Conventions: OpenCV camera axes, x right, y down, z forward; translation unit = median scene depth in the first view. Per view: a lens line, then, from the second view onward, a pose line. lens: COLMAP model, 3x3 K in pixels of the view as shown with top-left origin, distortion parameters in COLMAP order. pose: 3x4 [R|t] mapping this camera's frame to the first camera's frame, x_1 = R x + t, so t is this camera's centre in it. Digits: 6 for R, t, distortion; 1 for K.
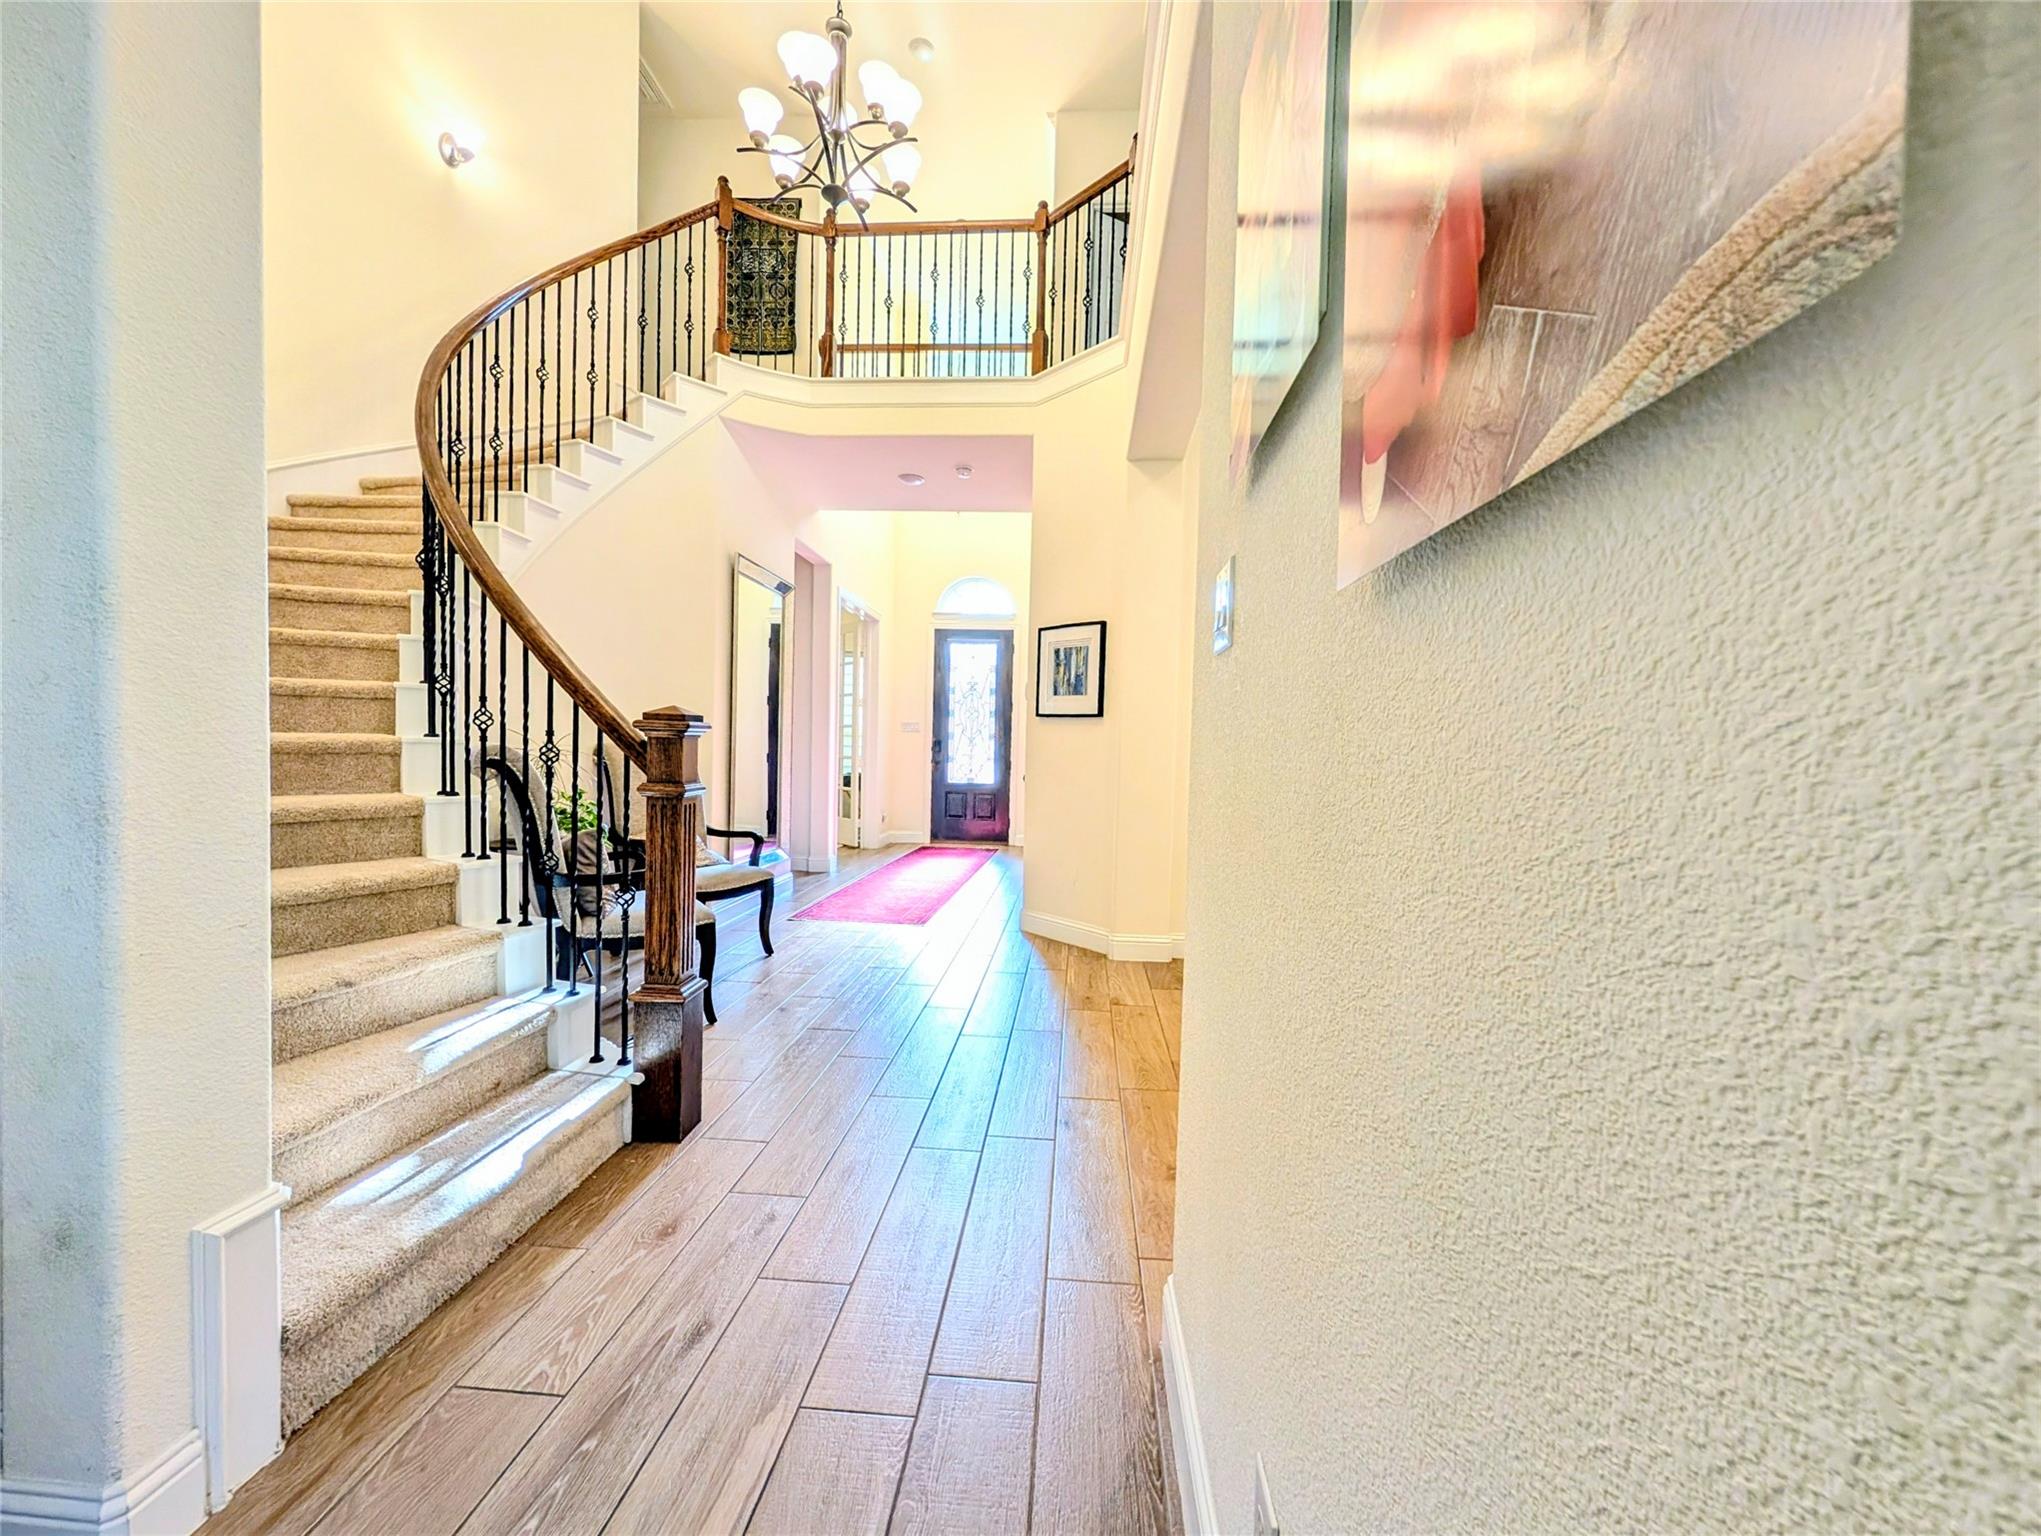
lens RADIAL K [[768.1, 0, 1019.2], [0, 768.1, 776.7], [0, 0, 1]] dist [-0.000293, 0.000048]
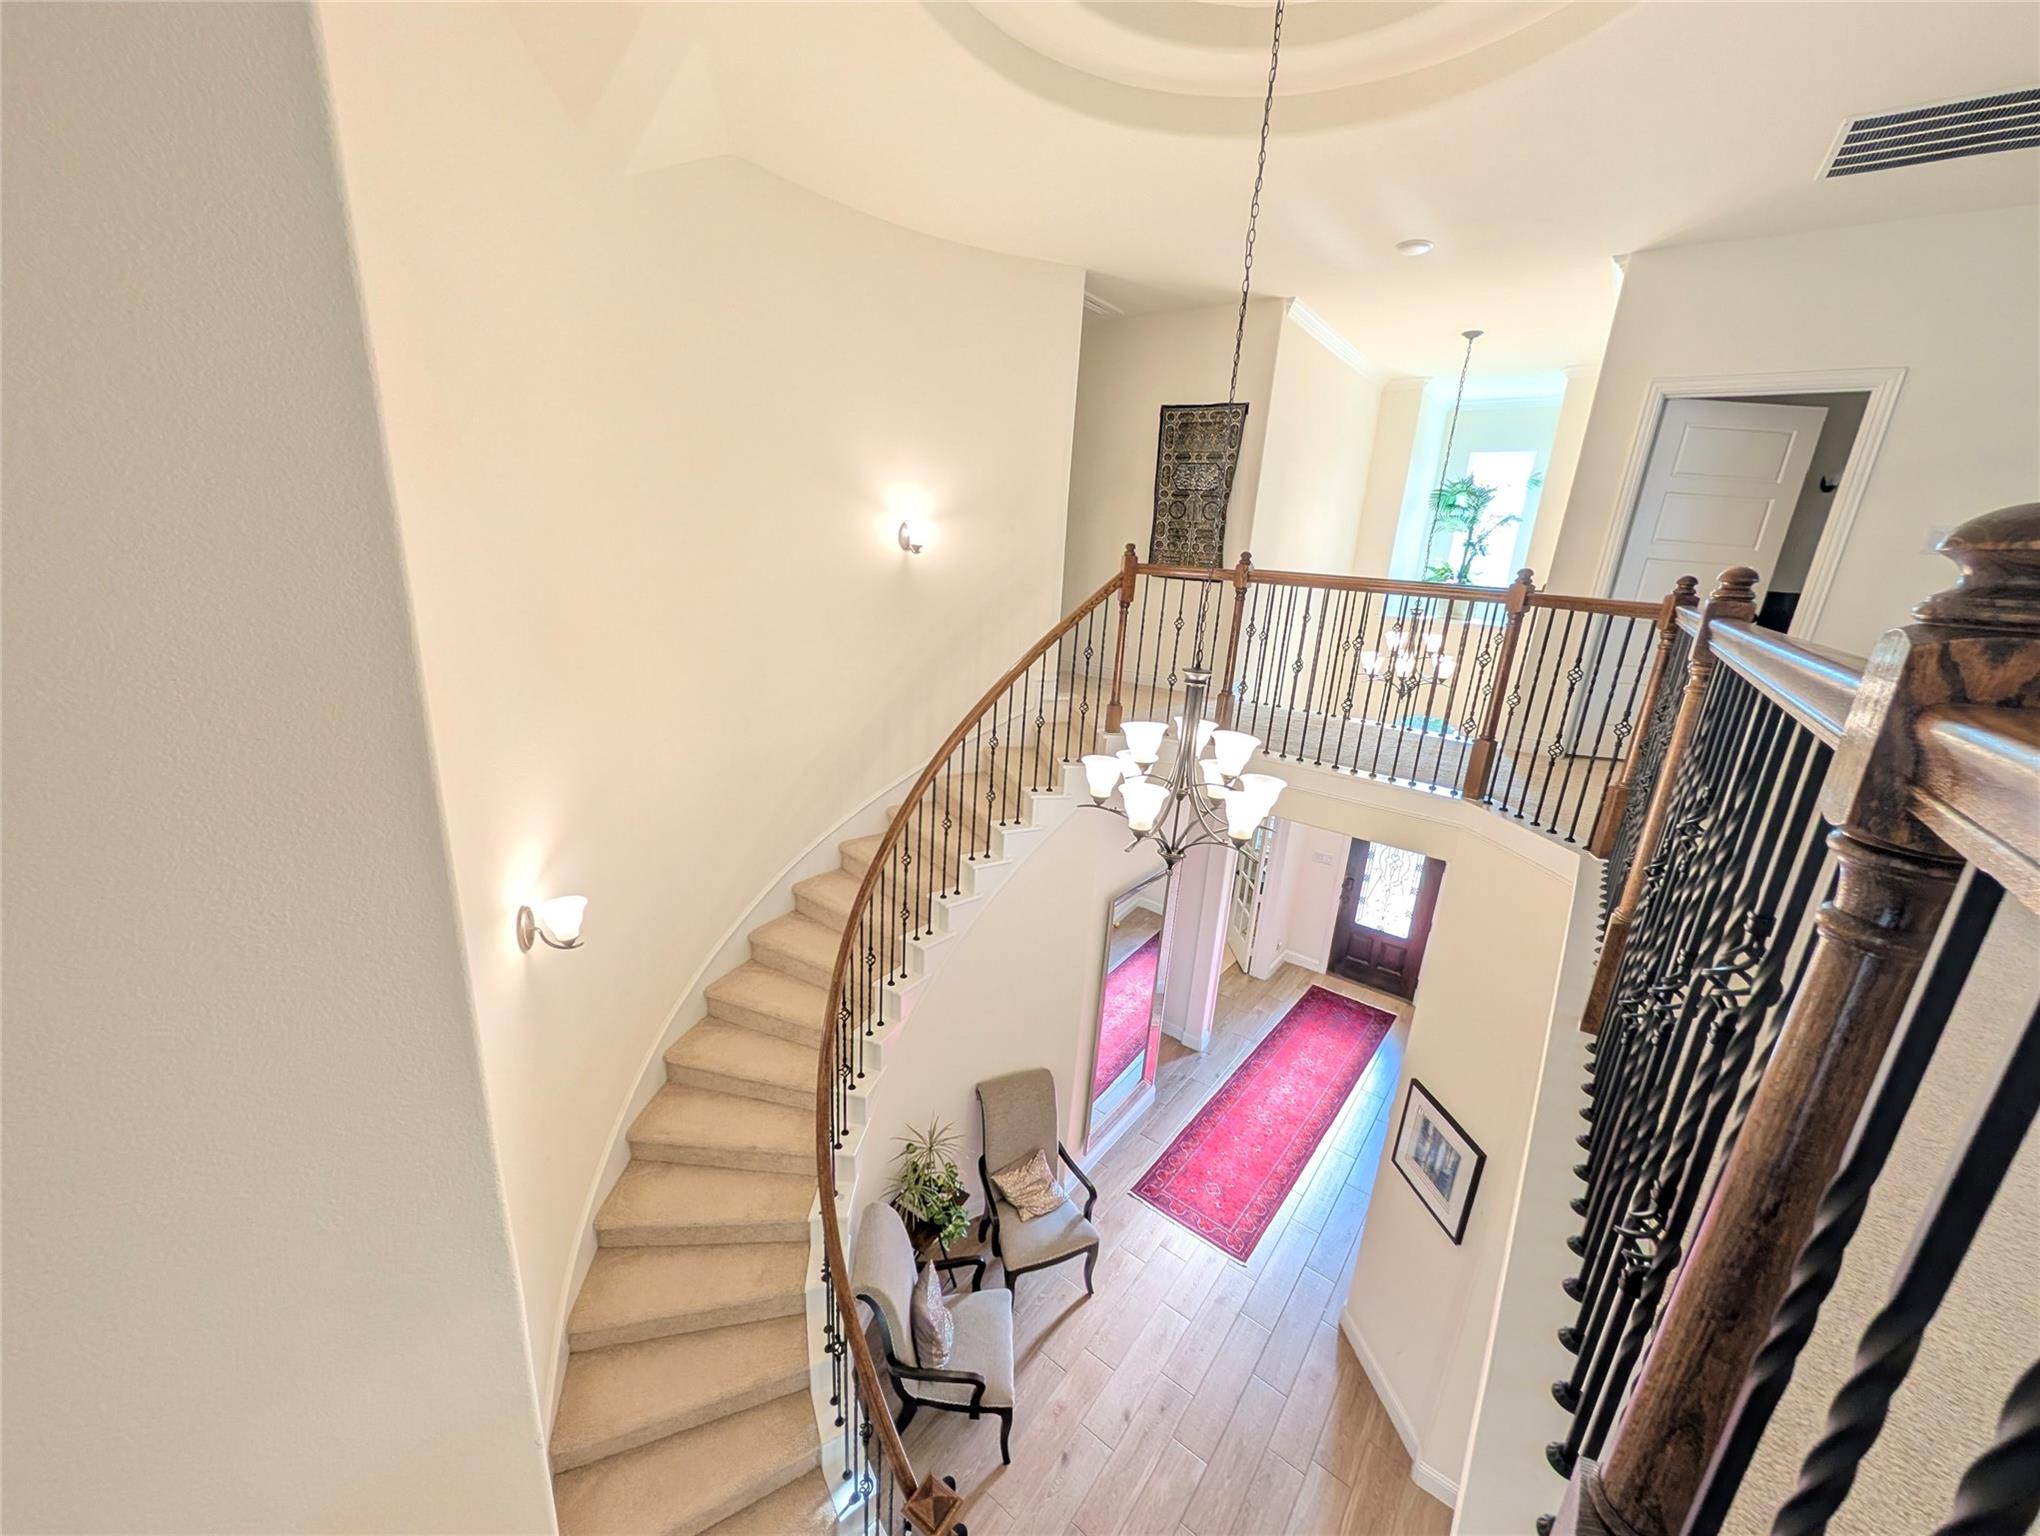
lens RADIAL K [[738.7, 0, 1020.0], [0, 738.7, 768.0], [0, 0, 1]] dist [-0.007410, -0.000028]
pose [[0.820501, 0.181933, -0.541921, 0.037512], [-0.055104, 0.968760, 0.241801, -0.534189], [0.568983, -0.168536, 0.804894, 0.093394]]
